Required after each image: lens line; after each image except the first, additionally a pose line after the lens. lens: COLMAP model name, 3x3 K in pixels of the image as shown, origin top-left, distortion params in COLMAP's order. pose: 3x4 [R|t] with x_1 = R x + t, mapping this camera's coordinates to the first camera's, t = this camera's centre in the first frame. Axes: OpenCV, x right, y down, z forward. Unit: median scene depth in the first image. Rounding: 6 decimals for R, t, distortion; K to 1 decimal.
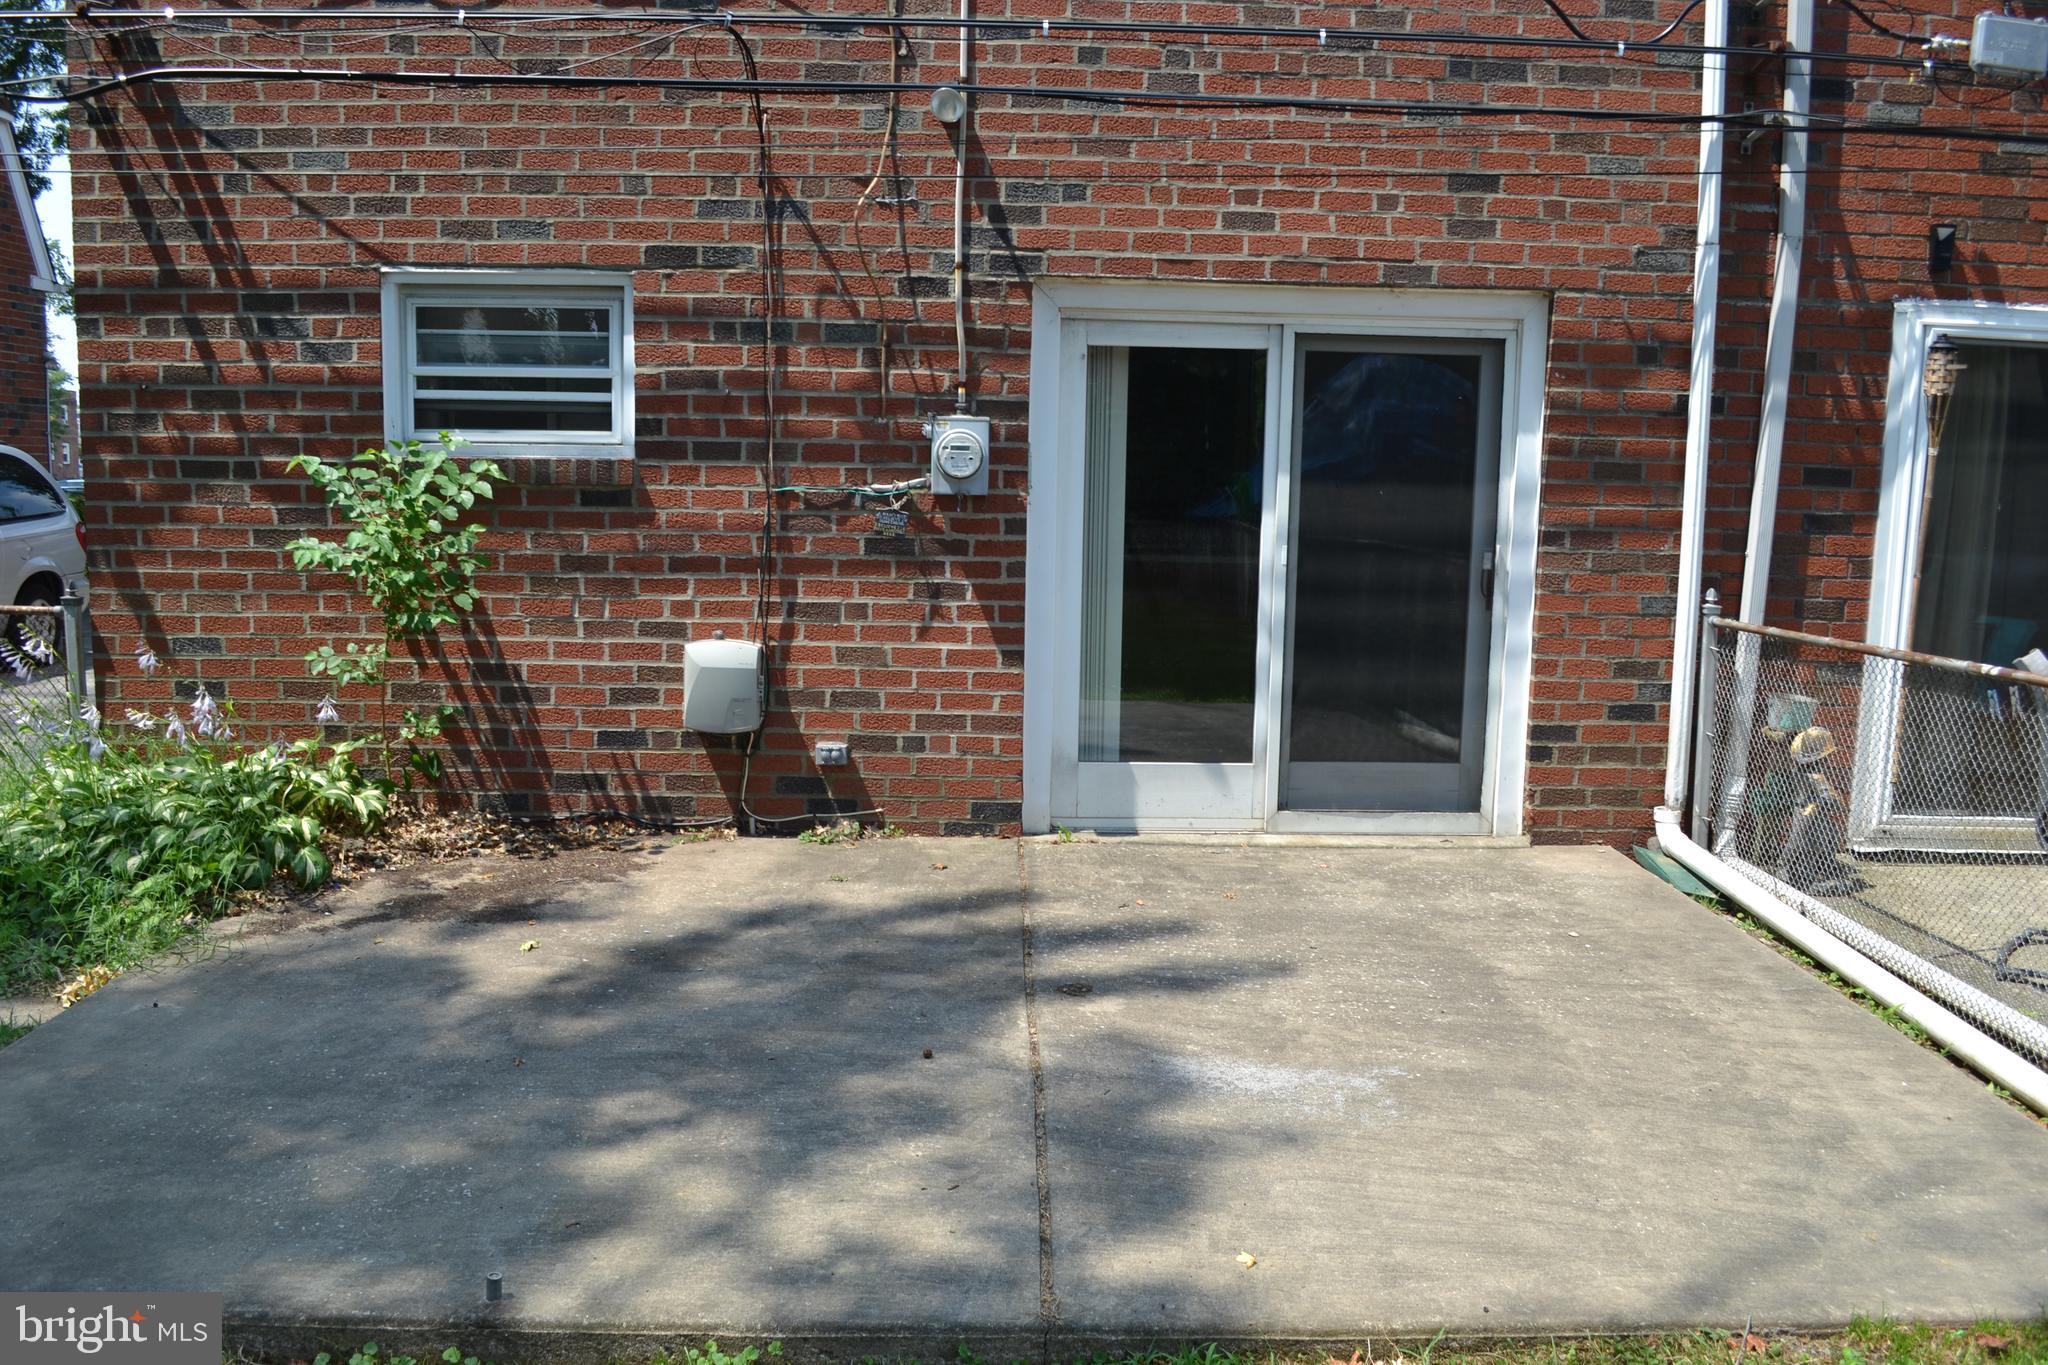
lens RADIAL K [[1676.1, 0, 1025.2], [0, 1676.1, 711.5], [0, 0, 1]] dist [-0.084840, 0.014850]
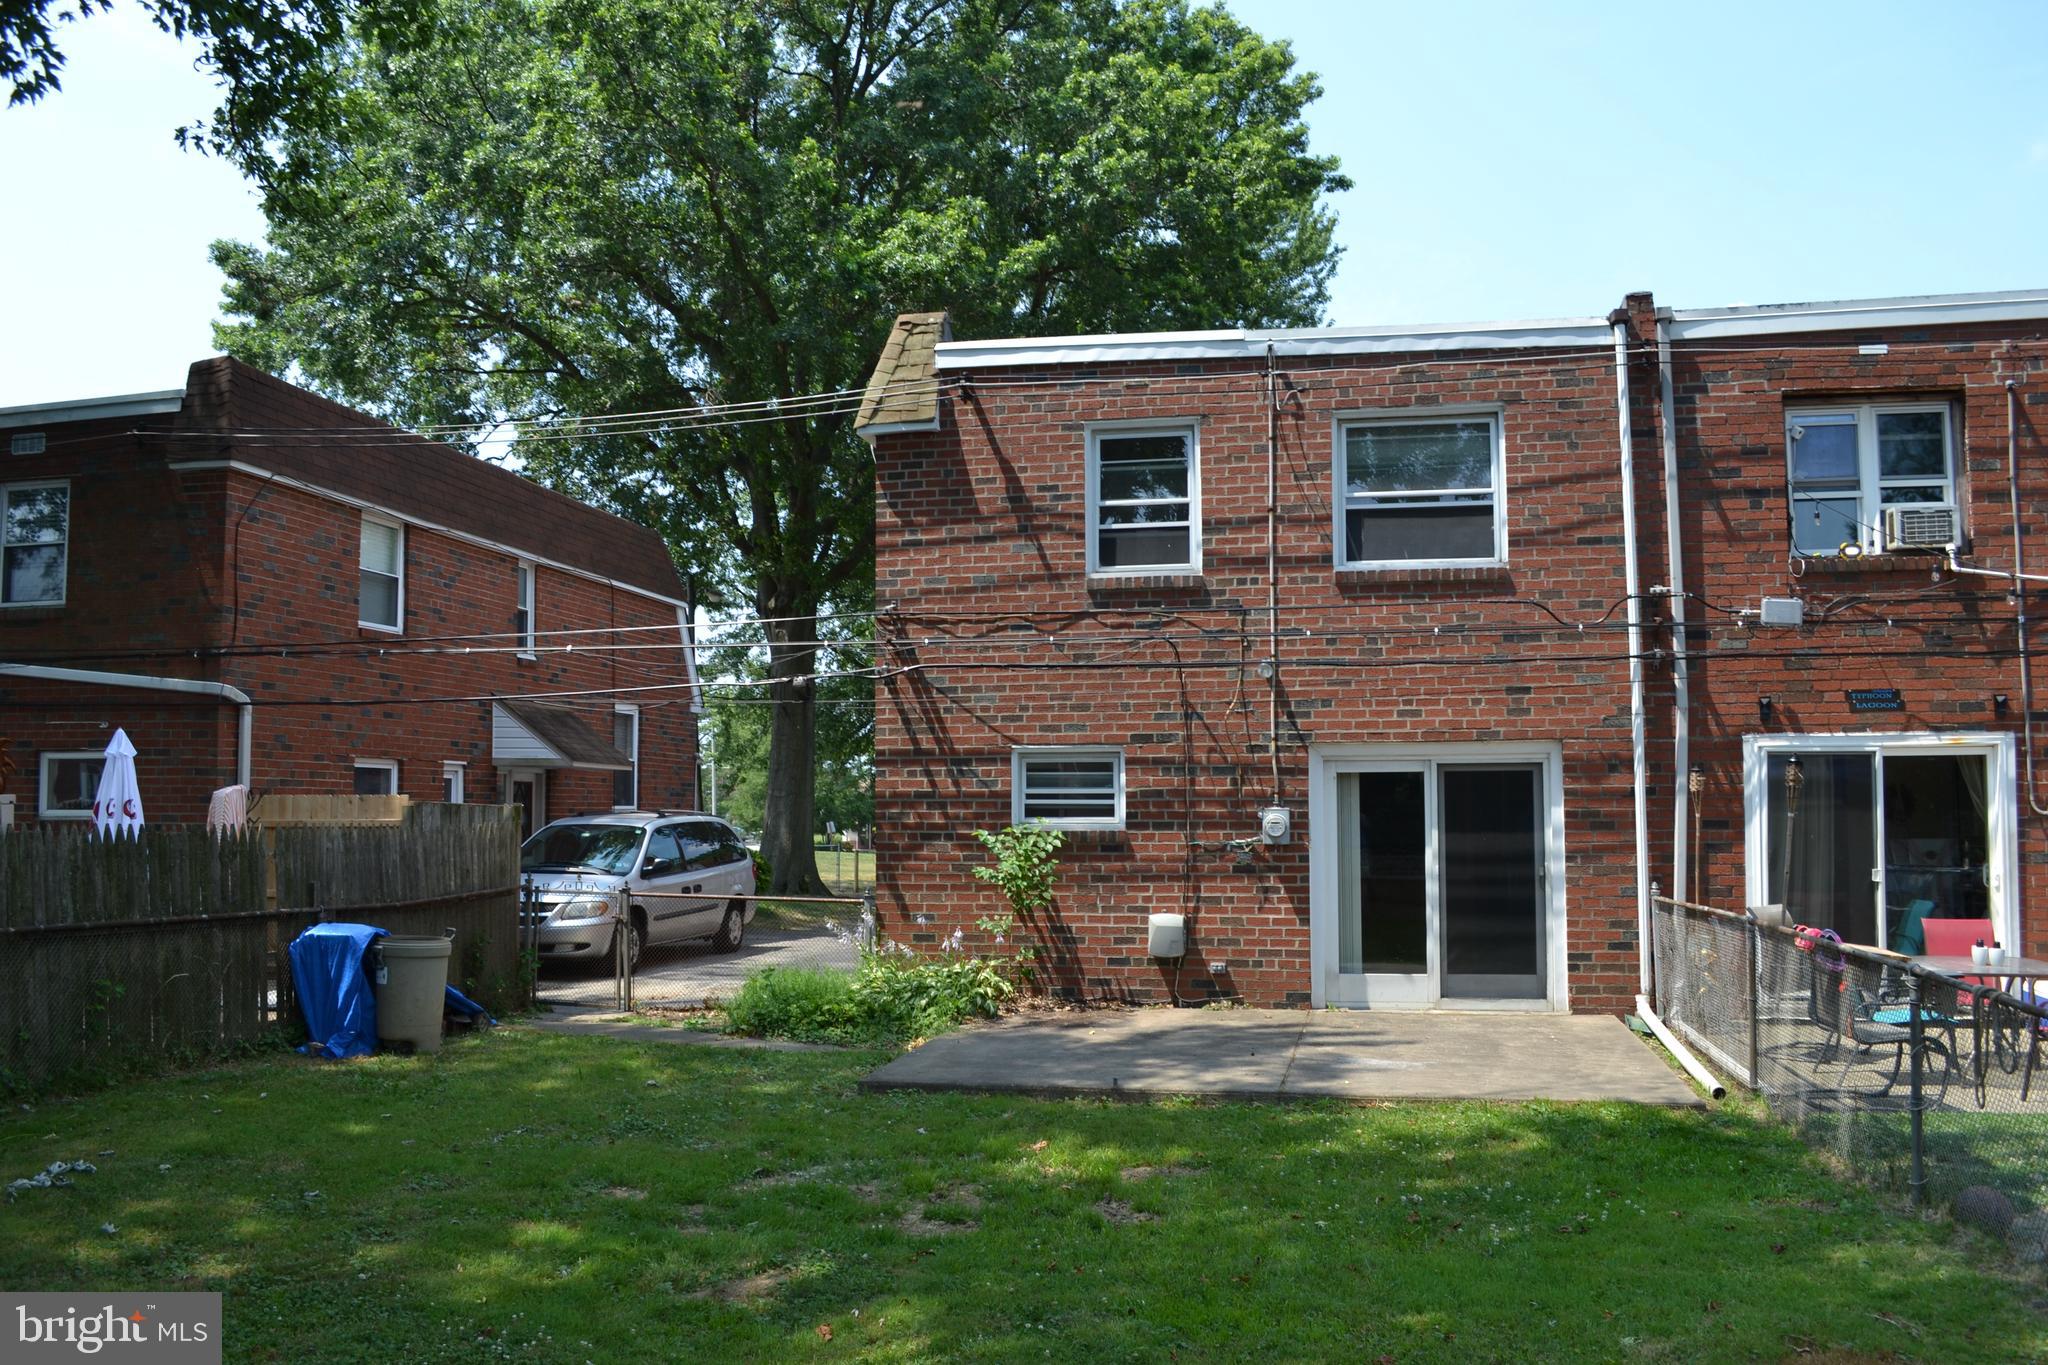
lens RADIAL K [[1676.1, 0, 1007.5], [0, 1676.1, 698.2], [0, 0, 1]] dist [-0.084840, 0.014850]
pose [[0.970855, -0.036450, -0.236880, 0.140127], [-0.014295, 0.977801, -0.209047, 0.139469], [0.239242, 0.206341, 0.948782, -1.147987]]
